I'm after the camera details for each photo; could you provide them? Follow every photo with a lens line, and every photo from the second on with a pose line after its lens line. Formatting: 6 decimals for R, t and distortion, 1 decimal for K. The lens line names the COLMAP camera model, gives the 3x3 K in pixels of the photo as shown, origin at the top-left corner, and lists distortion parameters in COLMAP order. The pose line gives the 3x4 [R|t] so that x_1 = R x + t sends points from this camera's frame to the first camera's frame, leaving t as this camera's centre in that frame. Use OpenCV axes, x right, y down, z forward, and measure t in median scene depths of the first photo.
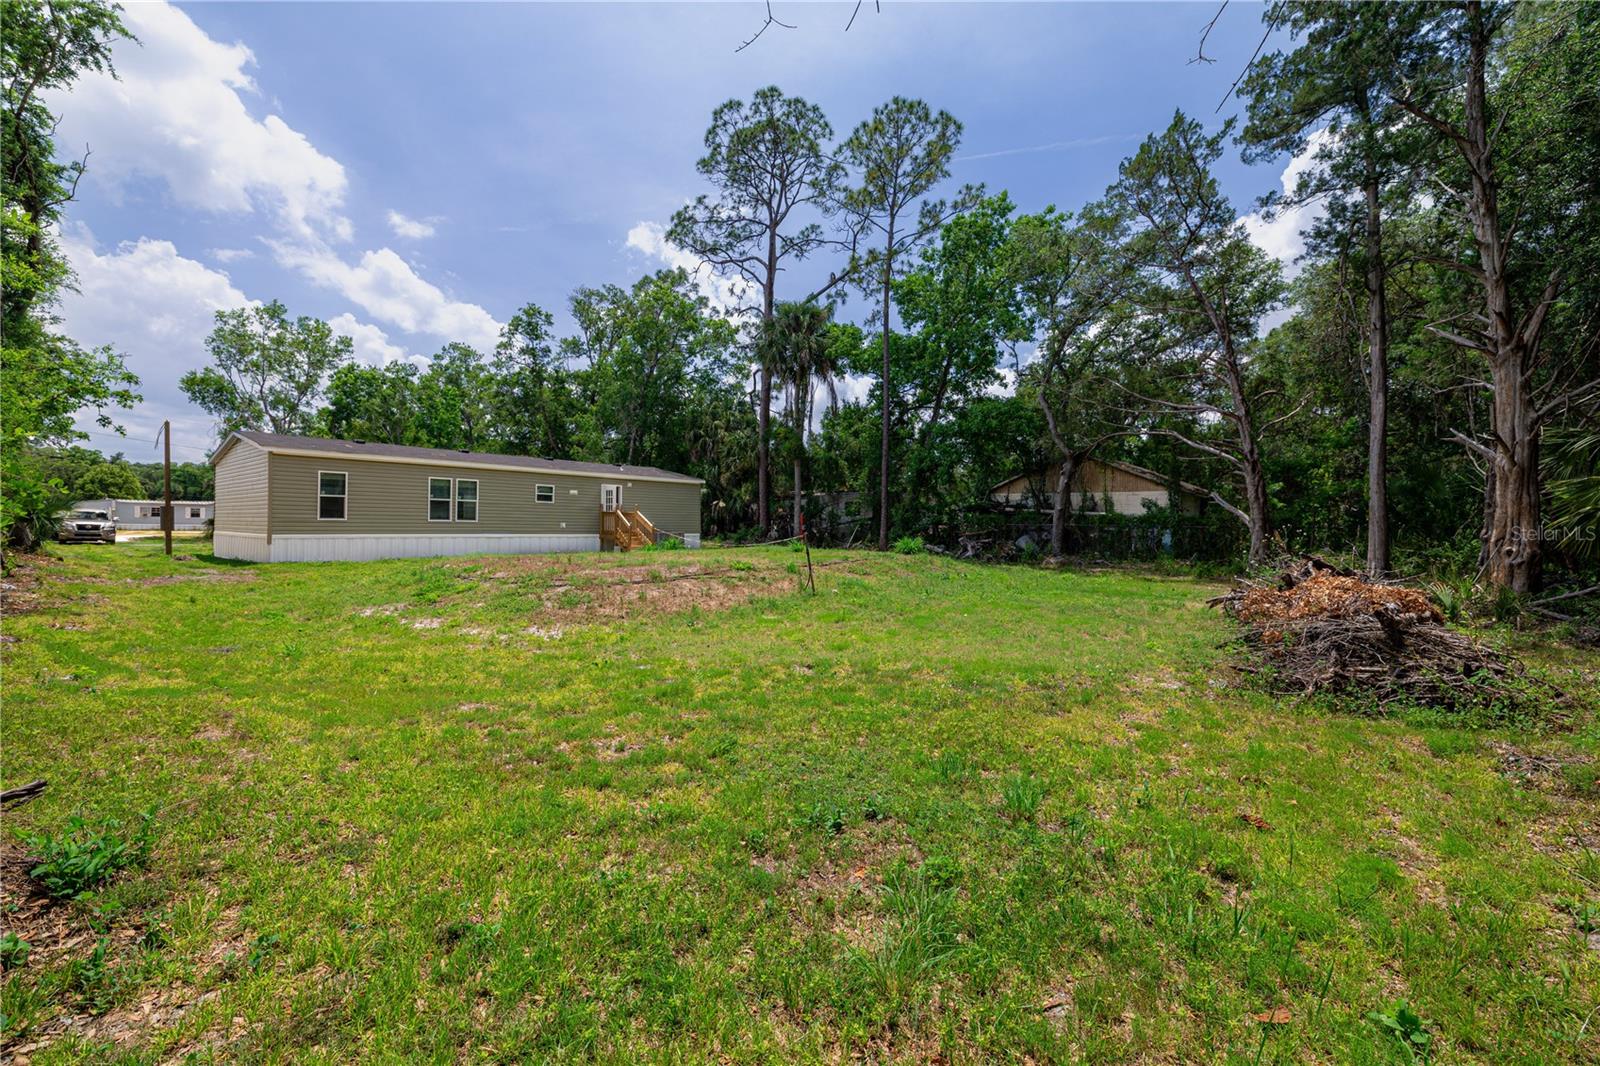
lens RADIAL K [[669.0, 0, 798.6], [0, 669.0, 528.9], [0, 0, 1]] dist [0.000336, 0.000114]
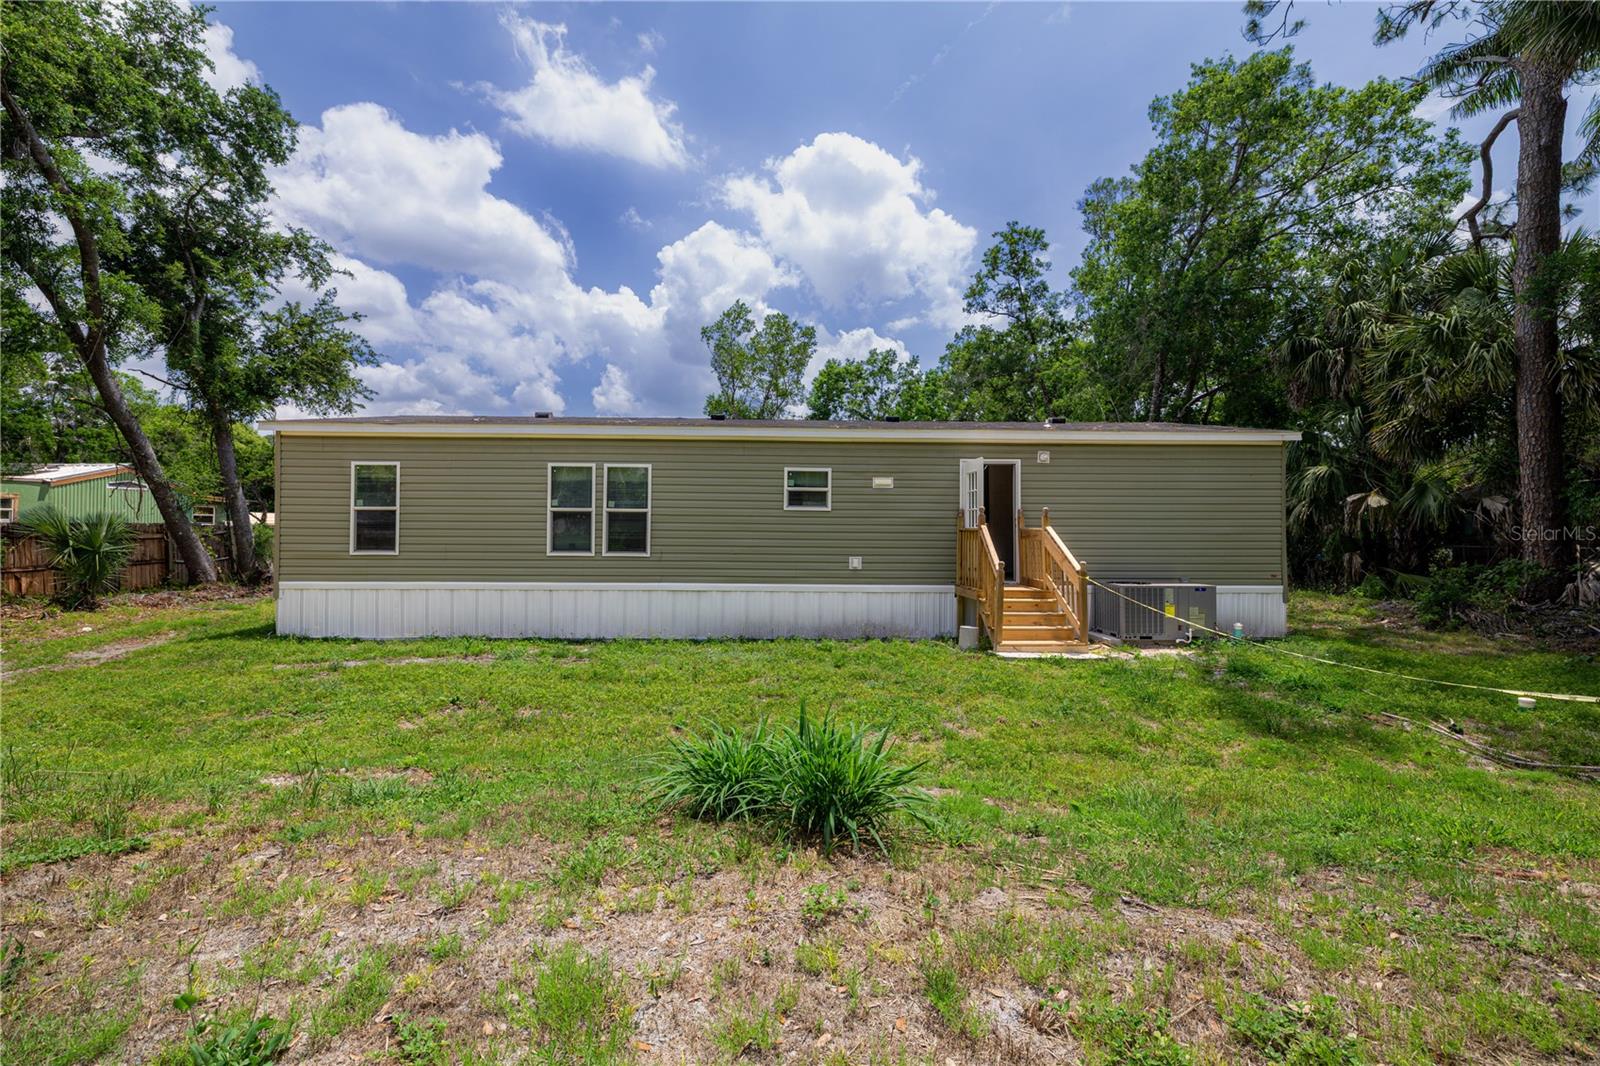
lens RADIAL K [[669.0, 0, 793.4], [0, 669.0, 521.7], [0, 0, 1]] dist [0.000336, 0.000114]
pose [[0.658332, -0.016969, -0.752536, -0.044536], [-0.003291, 0.999671, -0.025420, -0.014139], [0.752720, 0.019212, 0.658060, 0.487420]]
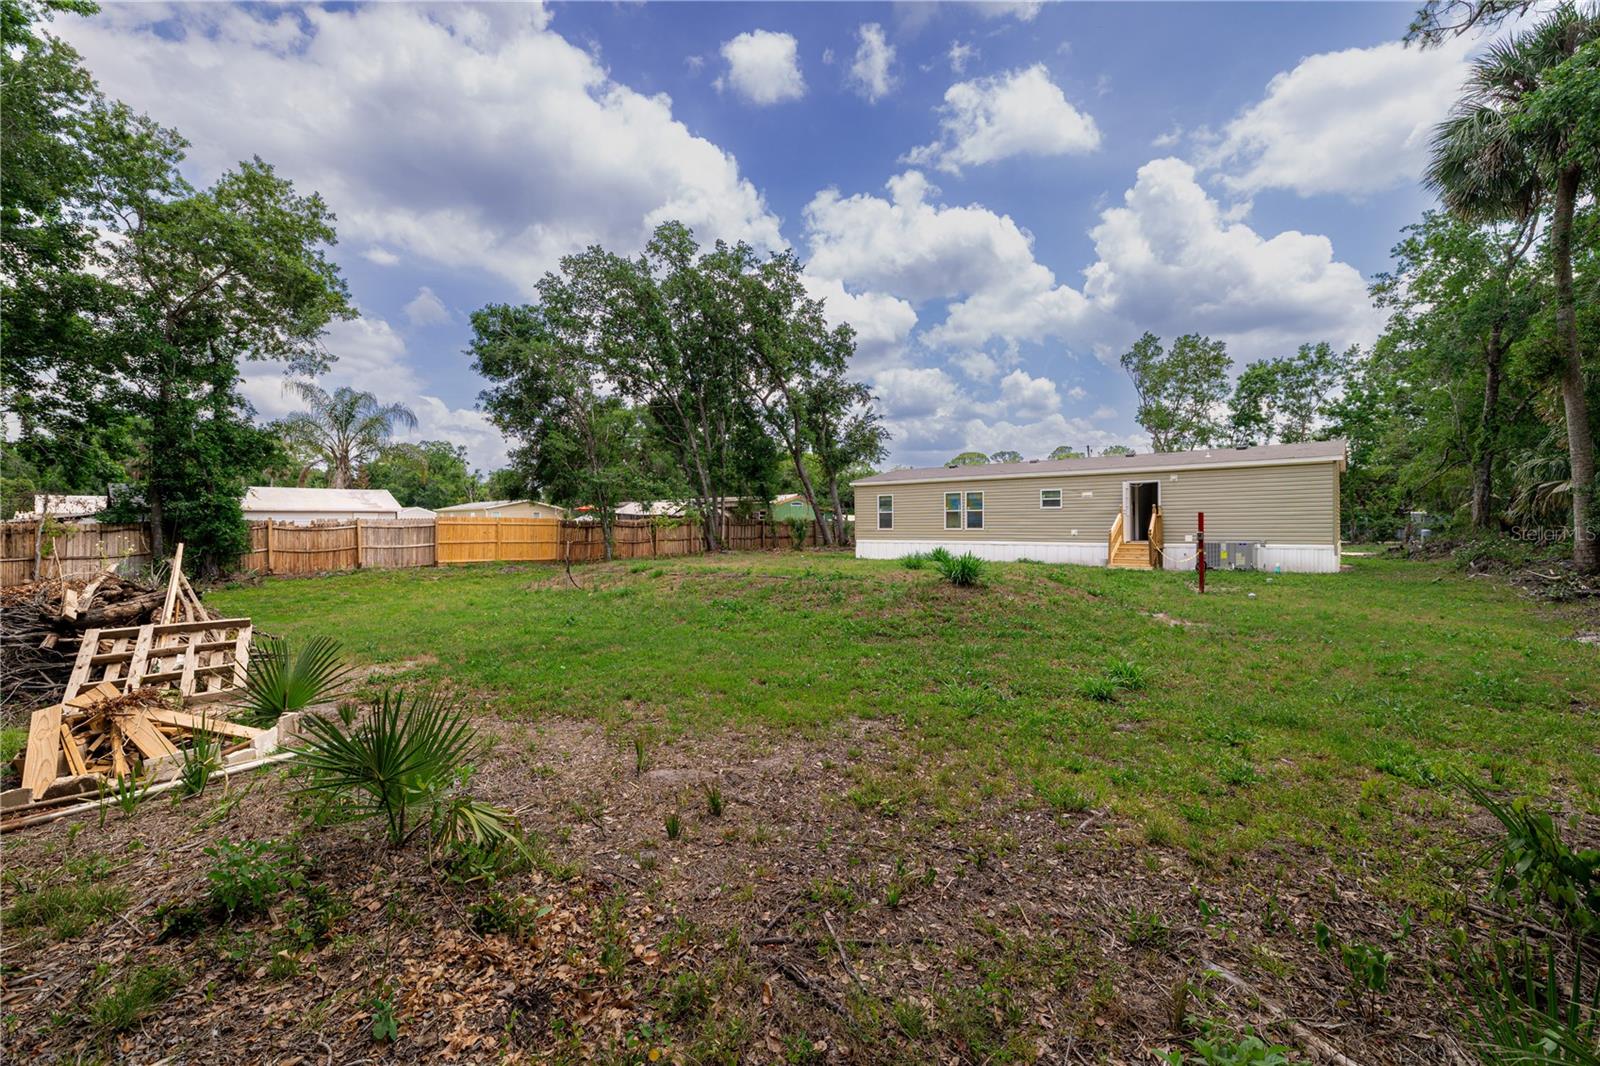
lens RADIAL K [[669.0, 0, 805.6], [0, 669.0, 528.9], [0, 0, 1]] dist [0.000336, 0.000114]
pose [[0.011143, -0.007684, -0.999908, 0.371003], [-0.002250, 0.999968, -0.007709, -0.001654], [0.999935, 0.002336, 0.011126, 0.443597]]
